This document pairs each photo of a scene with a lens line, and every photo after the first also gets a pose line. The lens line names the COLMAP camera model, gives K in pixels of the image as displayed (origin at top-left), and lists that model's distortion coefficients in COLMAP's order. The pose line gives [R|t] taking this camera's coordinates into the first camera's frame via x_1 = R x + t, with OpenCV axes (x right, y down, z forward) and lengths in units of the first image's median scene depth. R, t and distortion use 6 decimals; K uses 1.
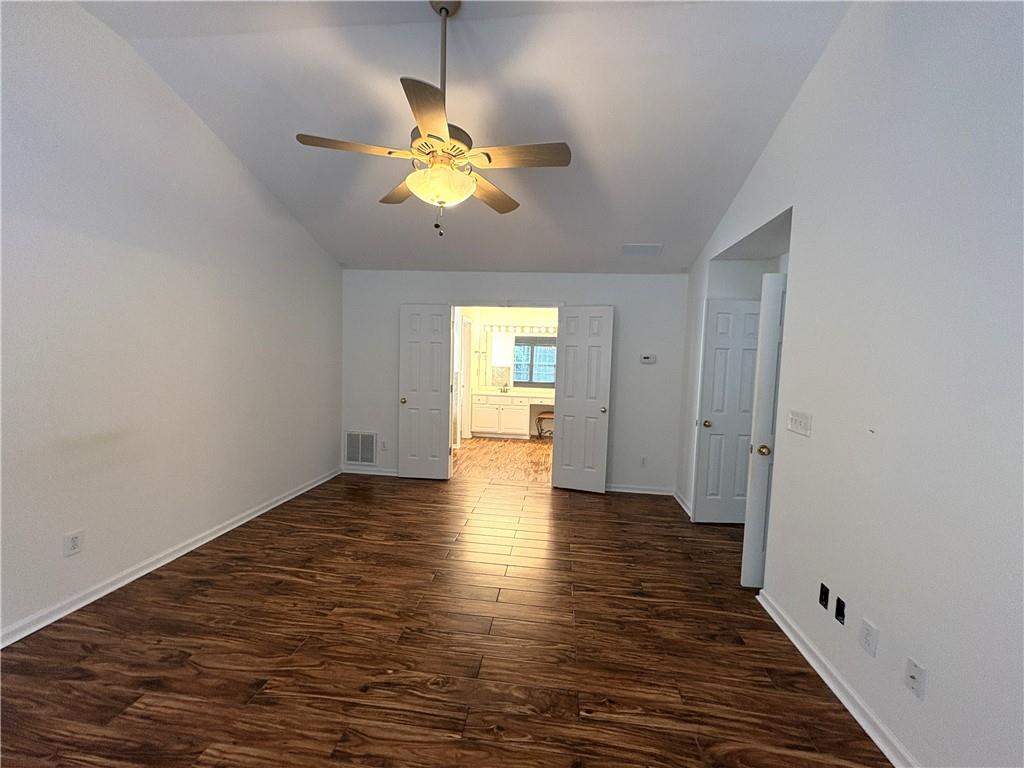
lens RADIAL K [[410.2, 0, 511.7], [0, 410.2, 385.3], [0, 0, 1]] dist [-0.002290, 0.001169]
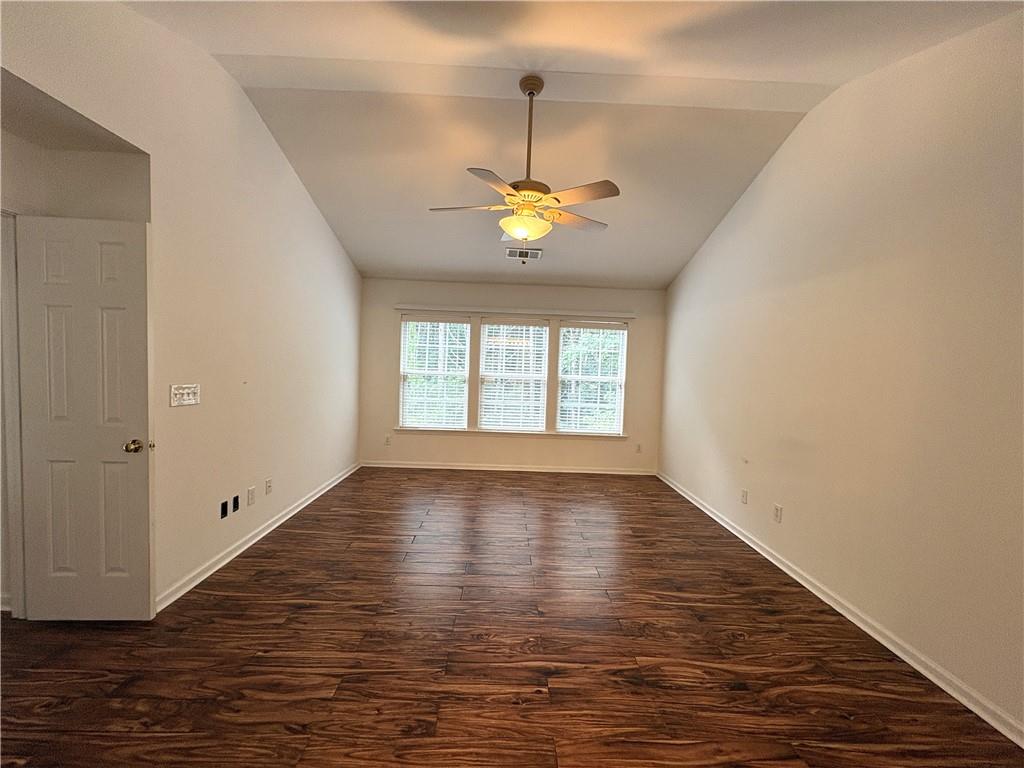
lens RADIAL K [[410.2, 0, 517.9], [0, 410.2, 379.3], [0, 0, 1]] dist [-0.002290, 0.001169]
pose [[-0.986131, -0.064698, -0.152842, 0.019218], [-0.080678, 0.991633, 0.100774, -0.106771], [0.145043, 0.111708, -0.983099, 1.845454]]
